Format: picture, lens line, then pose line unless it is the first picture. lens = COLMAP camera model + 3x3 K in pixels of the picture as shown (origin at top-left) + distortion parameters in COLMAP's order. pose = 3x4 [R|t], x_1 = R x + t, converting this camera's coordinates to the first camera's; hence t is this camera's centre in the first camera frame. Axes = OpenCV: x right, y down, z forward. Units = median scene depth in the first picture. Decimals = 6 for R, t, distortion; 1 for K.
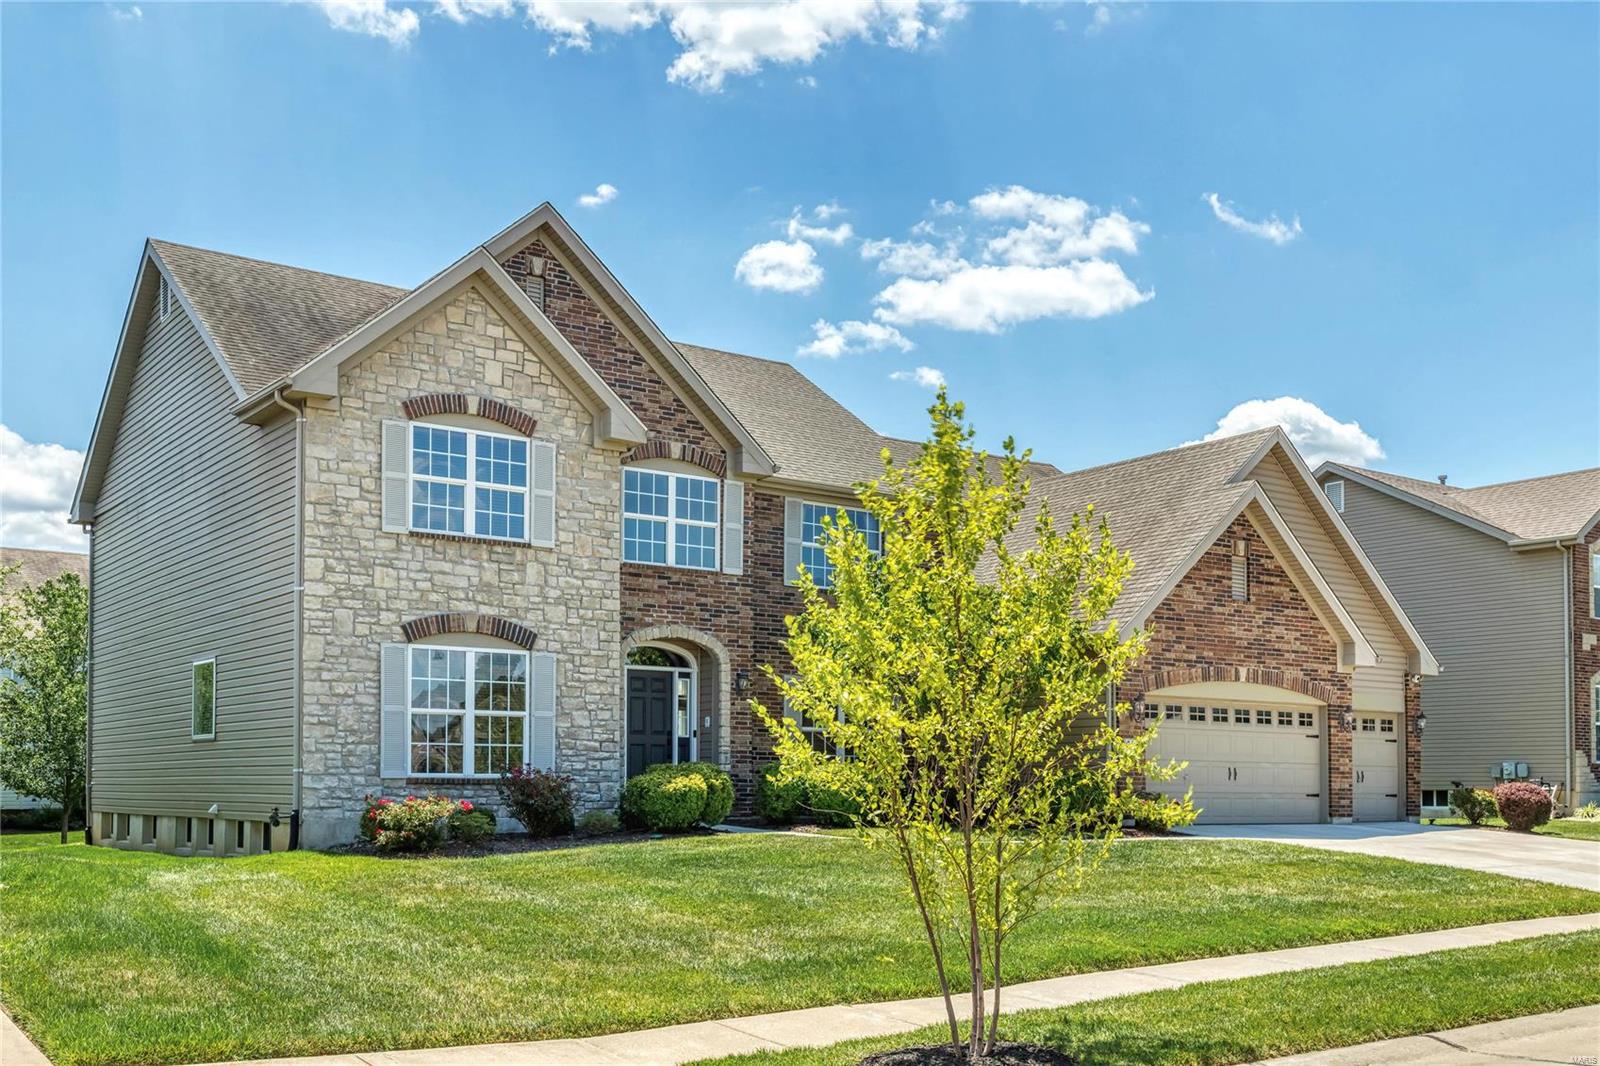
lens RADIAL K [[1434.5, 0, 801.4], [0, 1434.5, 475.9], [0, 0, 1]] dist [-0.001347, -0.004115]
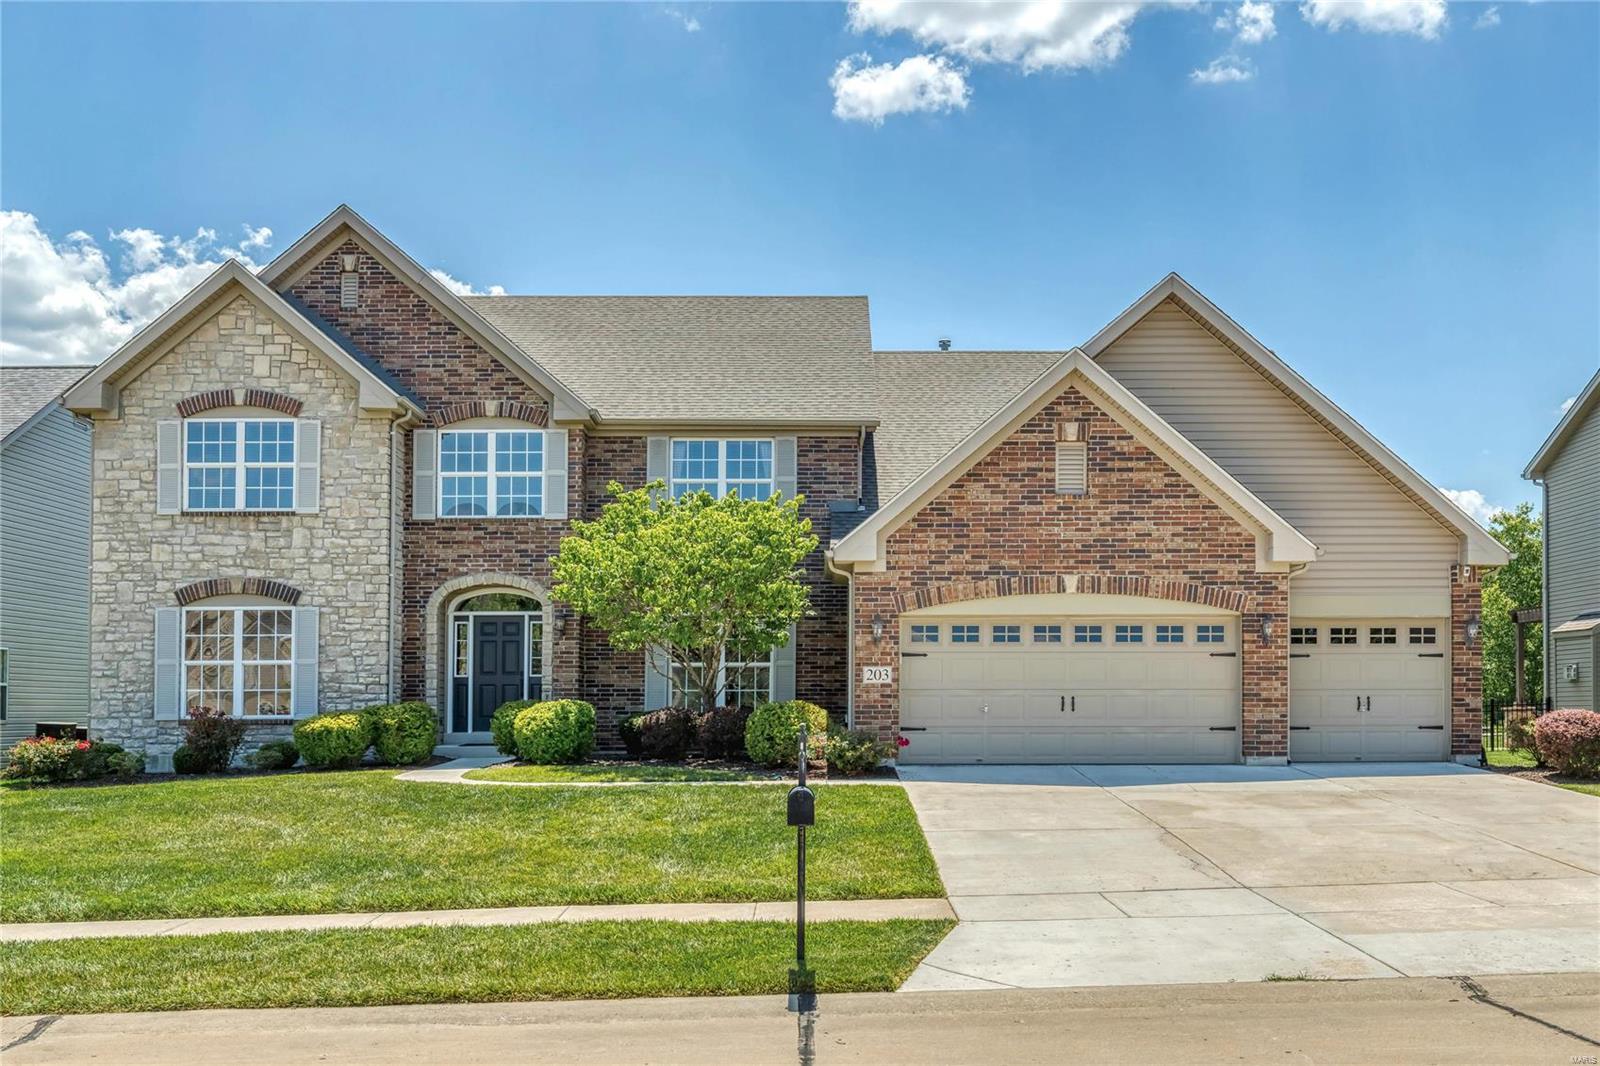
lens RADIAL K [[1293.1, 0, 800.0], [0, 1293.1, 472.0], [0, 0, 1]] dist [0.001113, -0.003226]
pose [[0.843320, -0.107973, -0.526454, 0.677203], [0.122897, 0.992397, -0.006668, 0.071120], [0.523171, -0.059076, 0.850178, 0.341328]]
